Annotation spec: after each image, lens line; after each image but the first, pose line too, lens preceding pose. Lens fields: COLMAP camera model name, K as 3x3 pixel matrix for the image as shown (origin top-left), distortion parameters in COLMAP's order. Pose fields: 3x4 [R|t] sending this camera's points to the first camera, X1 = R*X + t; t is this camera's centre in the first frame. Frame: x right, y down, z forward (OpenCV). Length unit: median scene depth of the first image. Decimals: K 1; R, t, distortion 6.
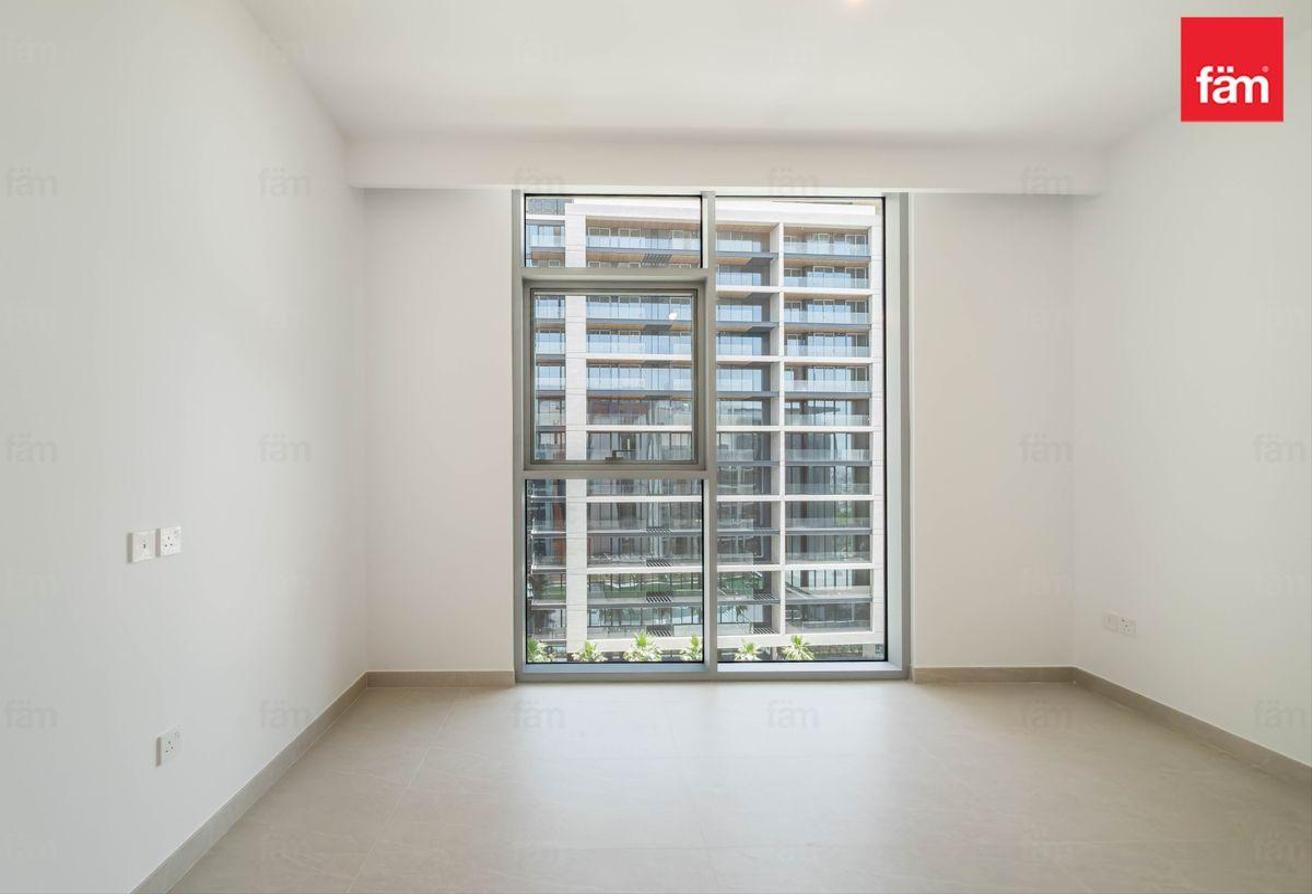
lens RADIAL K [[558.8, 0, 655.4], [0, 558.8, 460.0], [0, 0, 1]] dist [-0.001074, -0.000035]
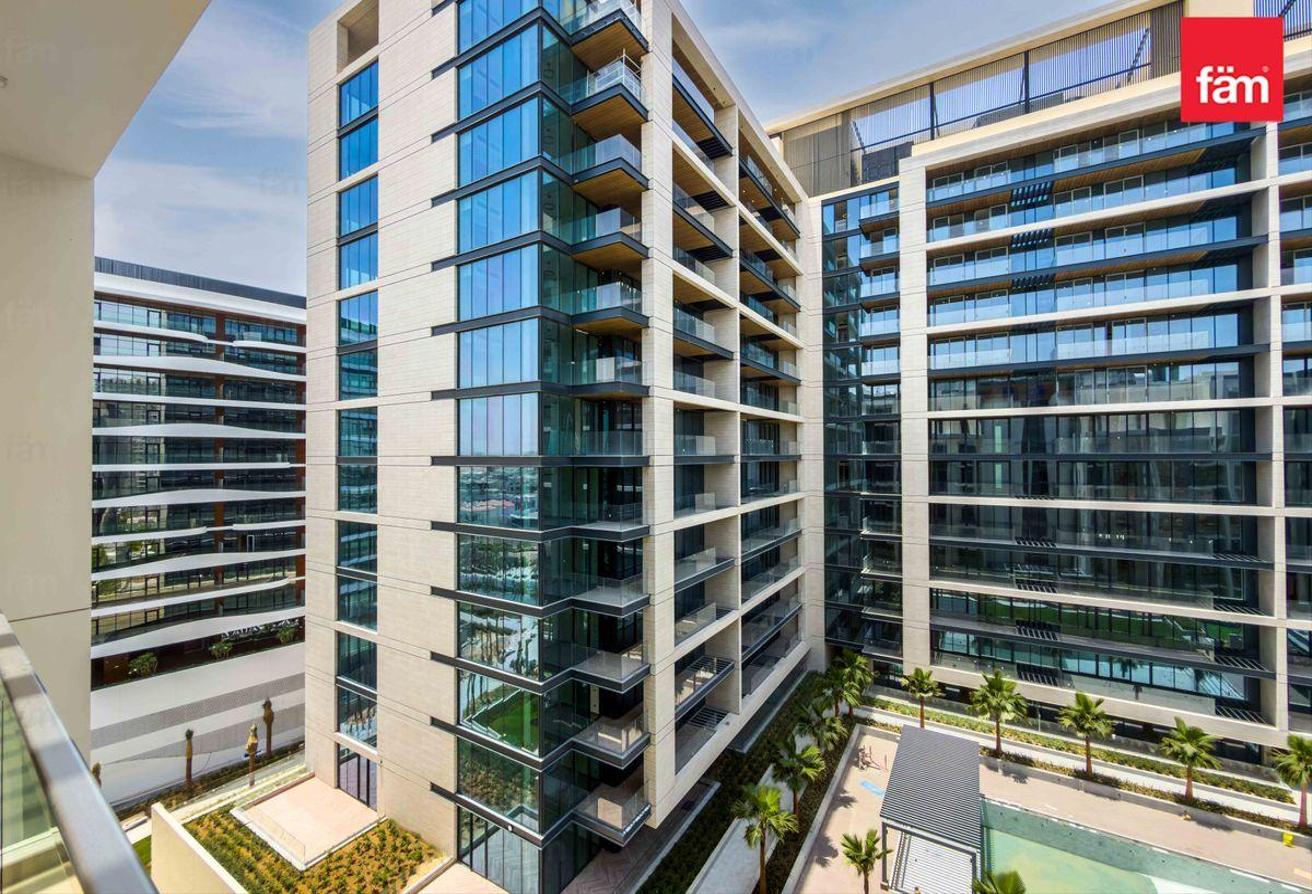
lens RADIAL K [[618.0, 0, 657.8], [0, 618.0, 450.7], [0, 0, 1]] dist [0.001520, 0.000760]
pose [[0.761881, -0.006413, -0.647686, 0.146964], [0.003908, 0.999978, -0.005304, 0.000089], [0.647706, 0.001510, 0.761889, 0.011497]]
